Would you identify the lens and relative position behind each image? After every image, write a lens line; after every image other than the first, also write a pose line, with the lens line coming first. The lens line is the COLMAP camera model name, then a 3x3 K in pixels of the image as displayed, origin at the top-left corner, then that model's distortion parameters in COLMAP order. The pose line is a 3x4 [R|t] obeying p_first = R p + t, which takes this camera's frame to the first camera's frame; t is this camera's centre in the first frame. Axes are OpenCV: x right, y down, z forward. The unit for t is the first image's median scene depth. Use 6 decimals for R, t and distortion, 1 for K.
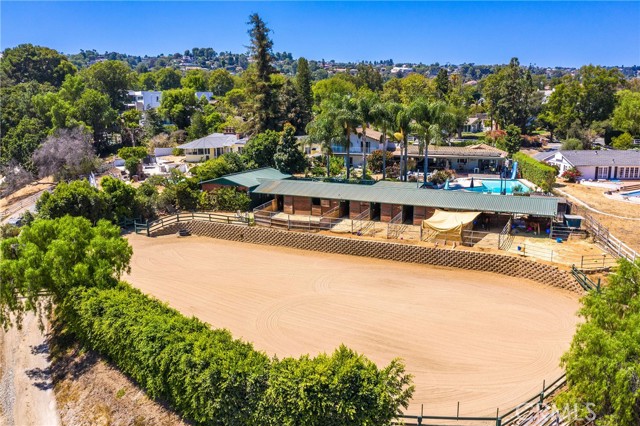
lens RADIAL K [[503.6, 0, 322.5], [0, 503.6, 212.2], [0, 0, 1]] dist [-0.000388, 0.000364]
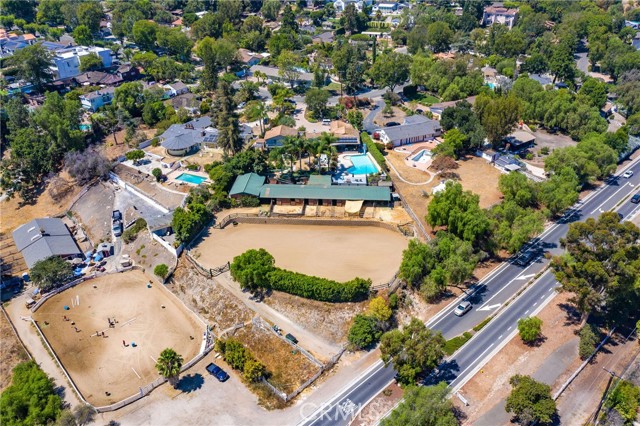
lens RADIAL K [[503.6, 0, 322.5], [0, 503.6, 212.2], [0, 0, 1]] dist [-0.000388, 0.000364]
pose [[0.931617, -0.190235, 0.309678, -0.668943], [0.083372, 0.941210, 0.327372, -0.778318], [-0.353749, -0.279167, 0.892708, -1.202466]]
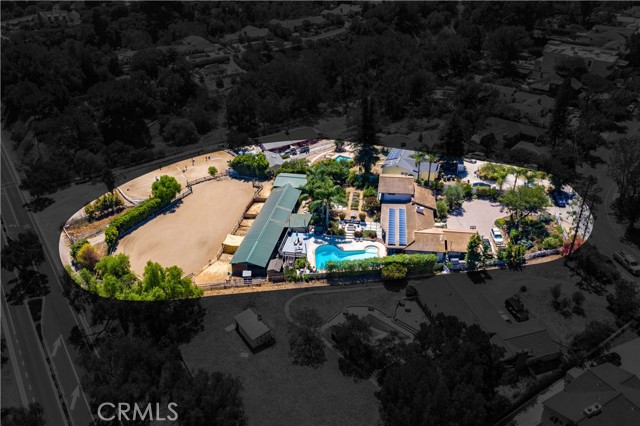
lens RADIAL K [[509.2, 0, 308.2], [0, 509.2, 212.8], [0, 0, 1]] dist [-0.000565, 0.000693]
pose [[0.231110, 0.493681, -0.838372, 2.101802], [-0.176956, 0.868657, 0.462734, -1.167648], [0.956700, 0.041413, 0.288115, 0.614735]]
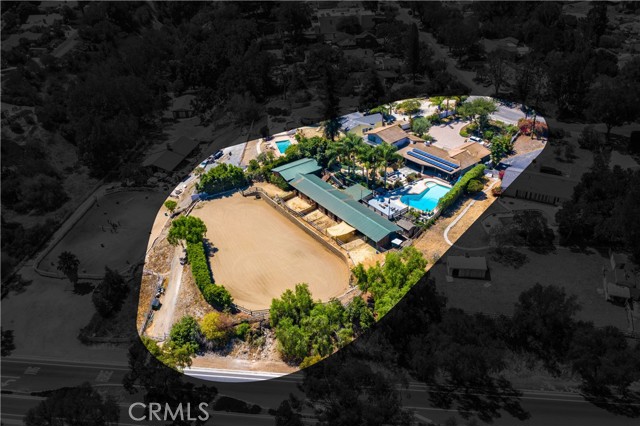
lens RADIAL K [[525.3, 0, 320.0], [0, 525.3, 213.0], [0, 0, 1]] dist [-0.002663, -0.000907]
pose [[0.879311, 0.227863, -0.418199, 1.078019], [-0.068169, 0.929290, 0.363006, -0.854275], [0.471343, -0.290687, 0.832669, -0.922066]]
